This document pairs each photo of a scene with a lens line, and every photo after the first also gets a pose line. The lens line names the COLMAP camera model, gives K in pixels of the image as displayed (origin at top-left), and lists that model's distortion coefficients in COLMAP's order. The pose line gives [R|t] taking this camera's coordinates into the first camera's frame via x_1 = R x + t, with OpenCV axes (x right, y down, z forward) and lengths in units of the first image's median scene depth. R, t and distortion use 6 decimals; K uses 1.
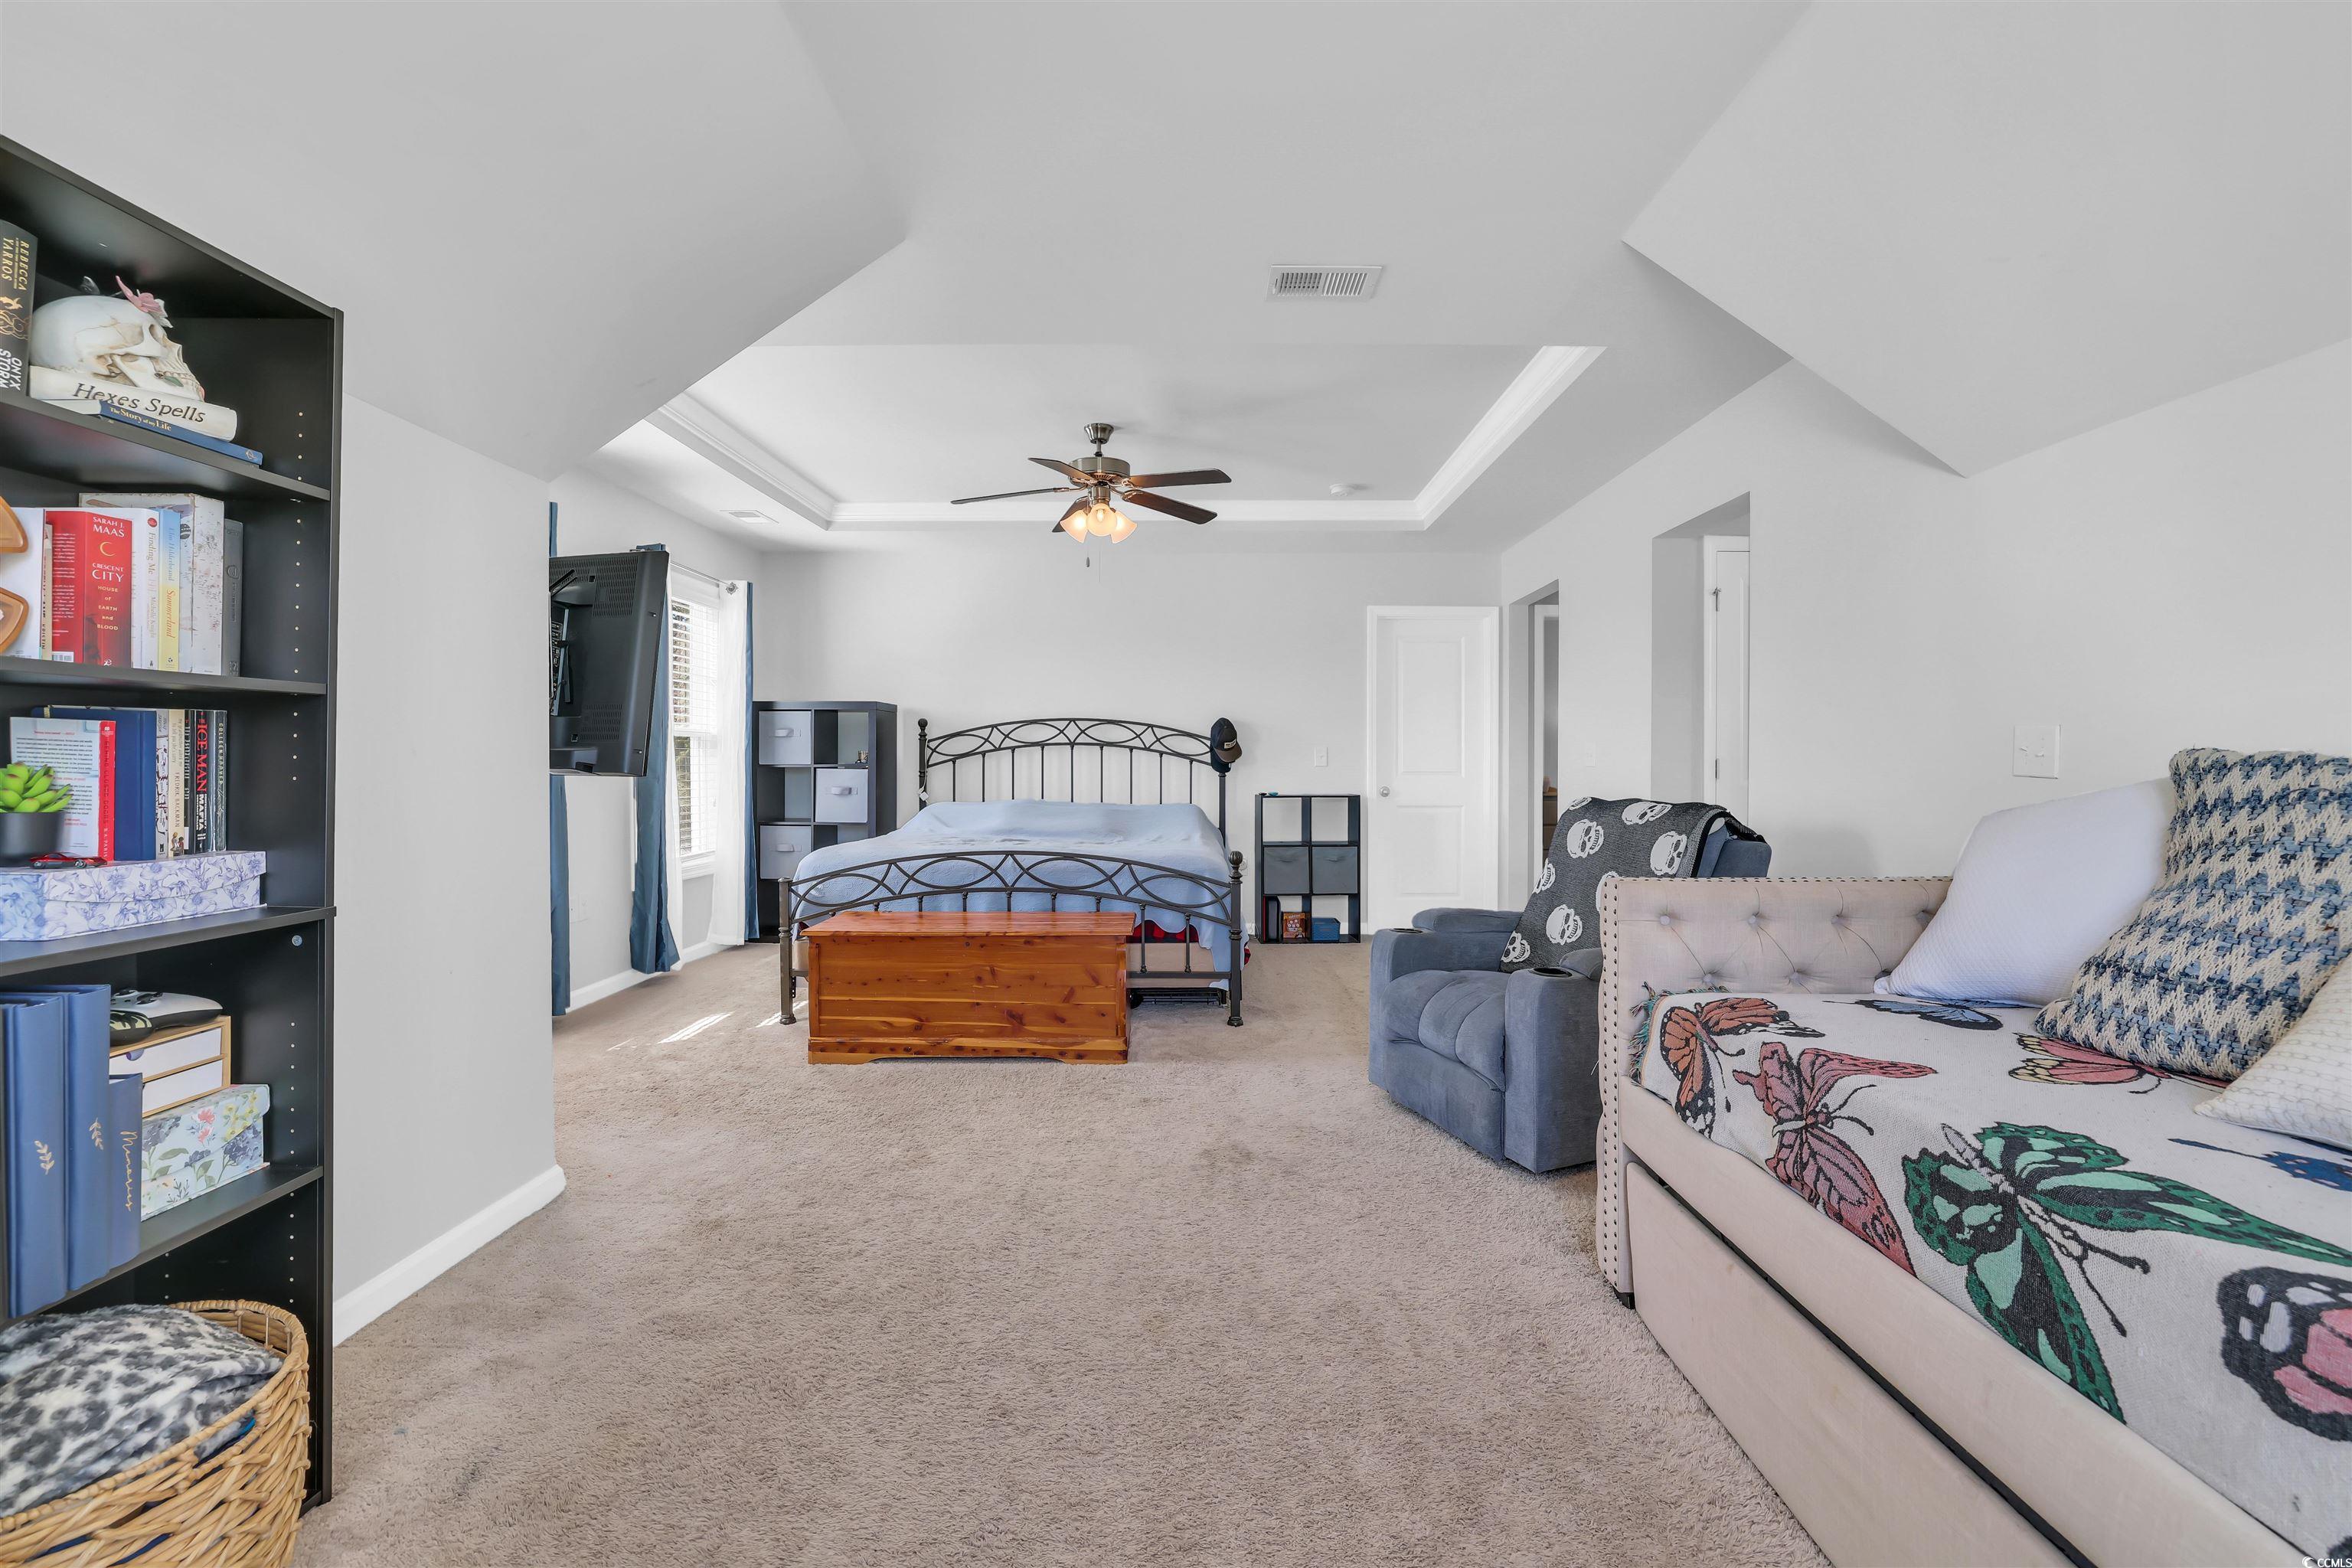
lens RADIAL K [[1027.7, 0, 1181.4], [0, 1027.7, 763.6], [0, 0, 1]] dist [-0.031228, 0.000116]
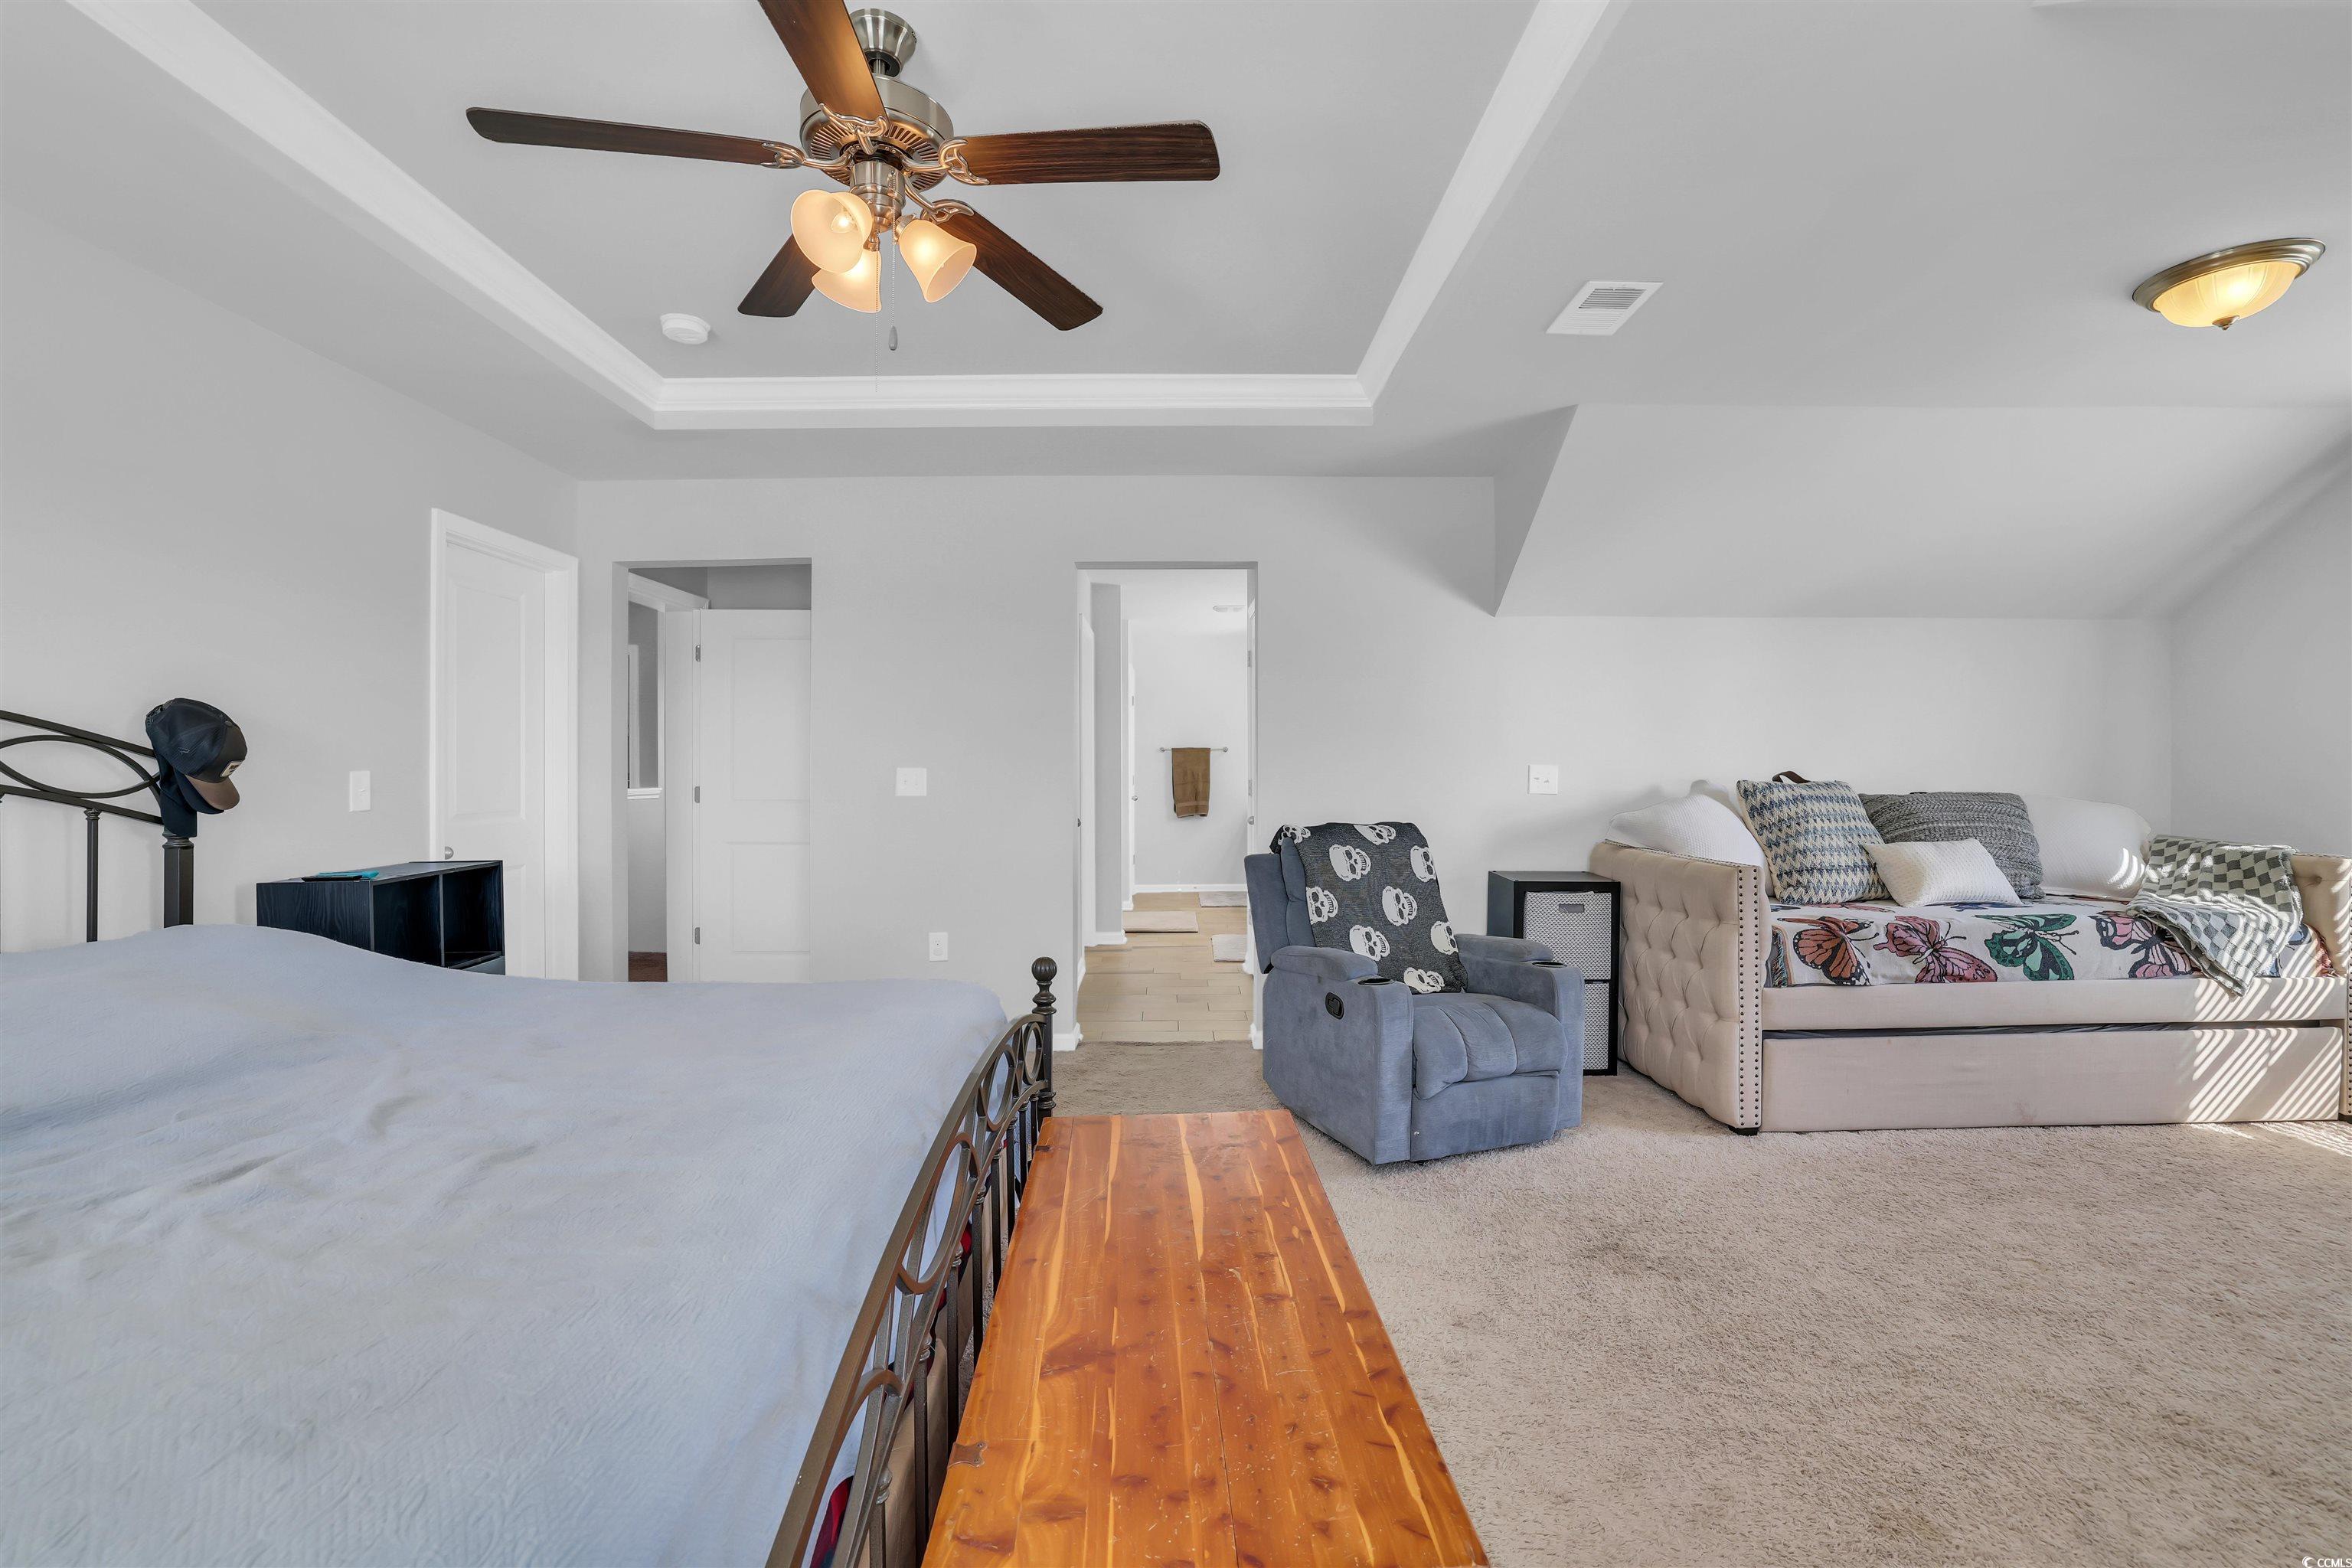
lens RADIAL K [[1027.7, 0, 1181.4], [0, 1027.7, 763.6], [0, 0, 1]] dist [-0.031228, 0.000116]
pose [[-0.045265, -0.003181, 0.998970, -1.864273], [0.006335, 0.999974, 0.003471, -0.094955], [-0.998955, 0.006486, -0.045244, 3.317775]]
